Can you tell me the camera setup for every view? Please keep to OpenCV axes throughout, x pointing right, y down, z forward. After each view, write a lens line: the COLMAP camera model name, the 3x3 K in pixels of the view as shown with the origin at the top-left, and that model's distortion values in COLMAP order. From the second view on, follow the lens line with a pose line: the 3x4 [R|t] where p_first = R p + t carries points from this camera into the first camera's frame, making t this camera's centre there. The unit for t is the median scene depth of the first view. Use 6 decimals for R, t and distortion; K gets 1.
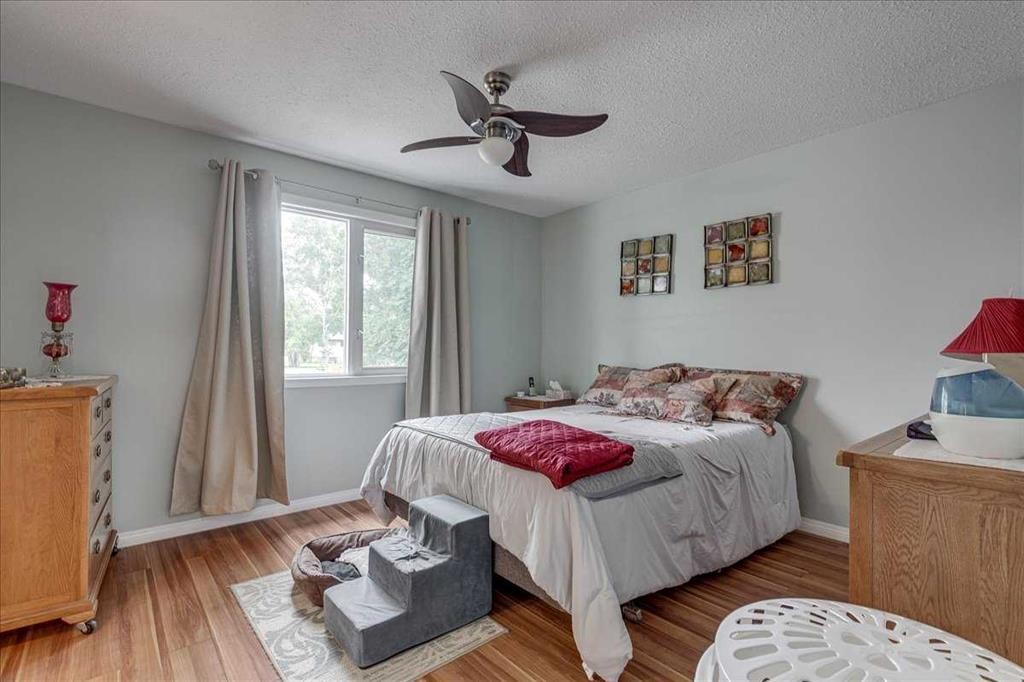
lens RADIAL K [[499.0, 0, 514.5], [0, 499.0, 341.7], [0, 0, 1]] dist [0.002008, -0.002331]
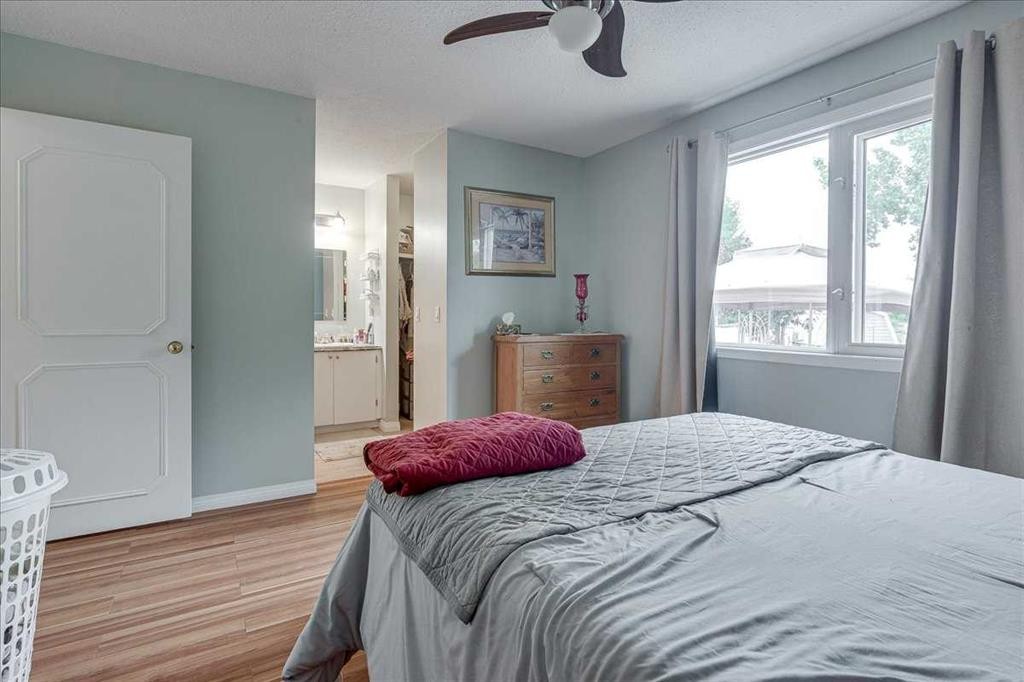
lens RADIAL K [[499.0, 0, 504.6], [0, 499.0, 319.5], [0, 0, 1]] dist [0.002008, -0.002331]
pose [[-0.170589, 0.000485, -0.985342, 0.474923], [0.009780, 0.999951, -0.001201, 0.017626], [0.985294, -0.009842, -0.170585, 0.709068]]
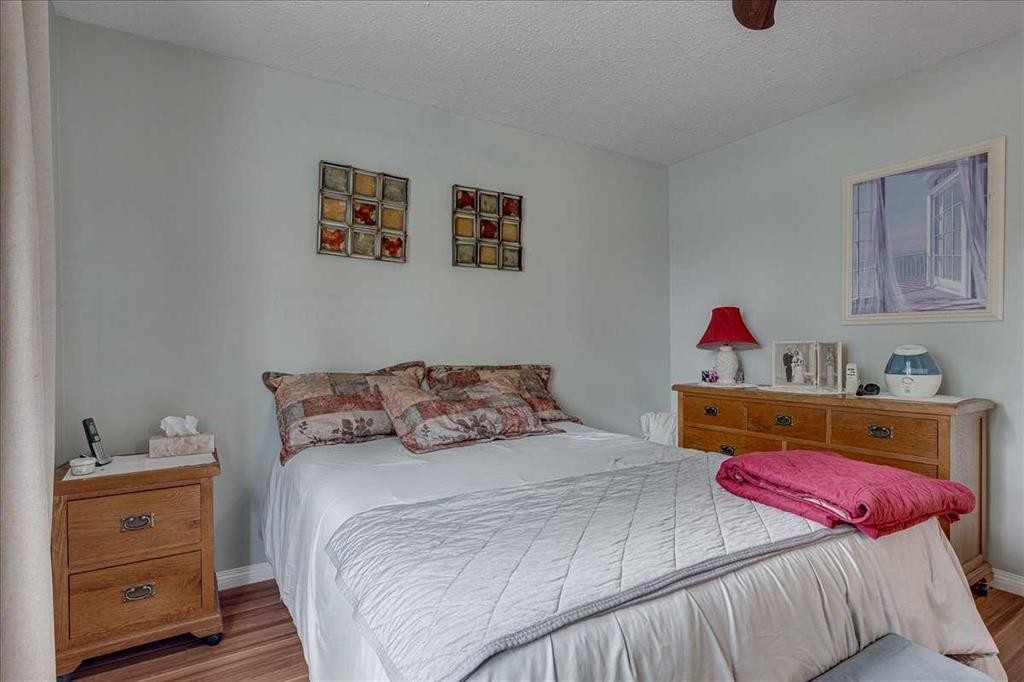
lens RADIAL K [[499.0, 0, 504.9], [0, 499.0, 350.9], [0, 0, 1]] dist [0.002008, -0.002331]
pose [[0.165462, -0.023393, 0.985939, -0.400634], [-0.005900, 0.999677, 0.024709, 0.009827], [-0.986198, -0.009906, 0.165271, 0.819040]]
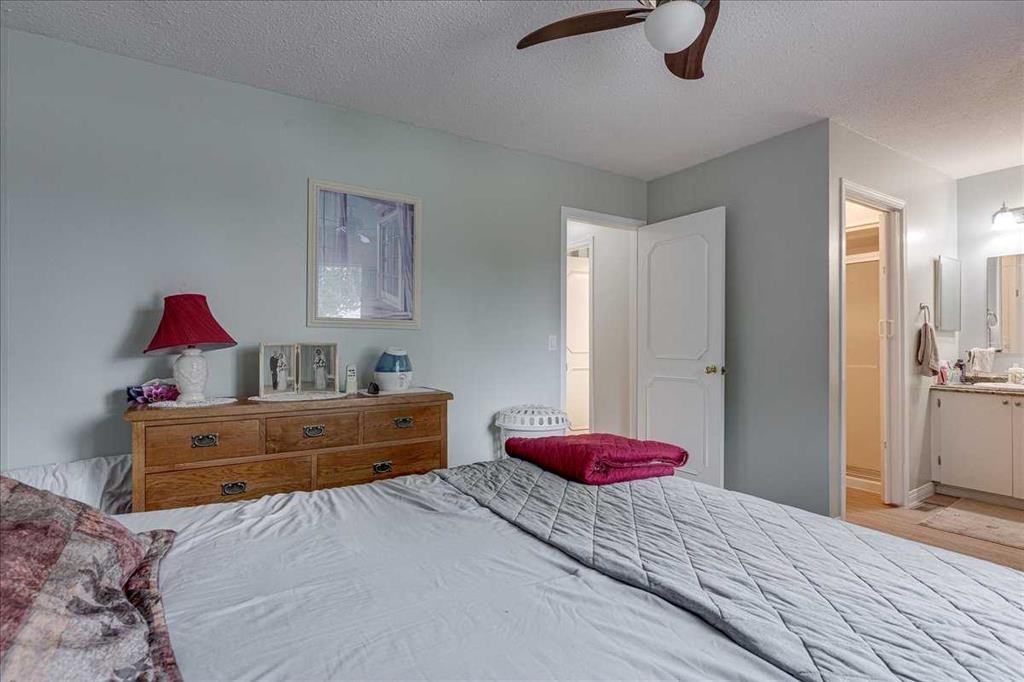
lens RADIAL K [[499.0, 0, 505.4], [0, 499.0, 341.2], [0, 0, 1]] dist [0.002008, -0.002331]
pose [[-0.987858, -0.006962, 0.155207, 0.053011], [-0.009988, 0.999775, -0.018725, 0.019510], [-0.155041, -0.020048, -0.987705, 1.152348]]
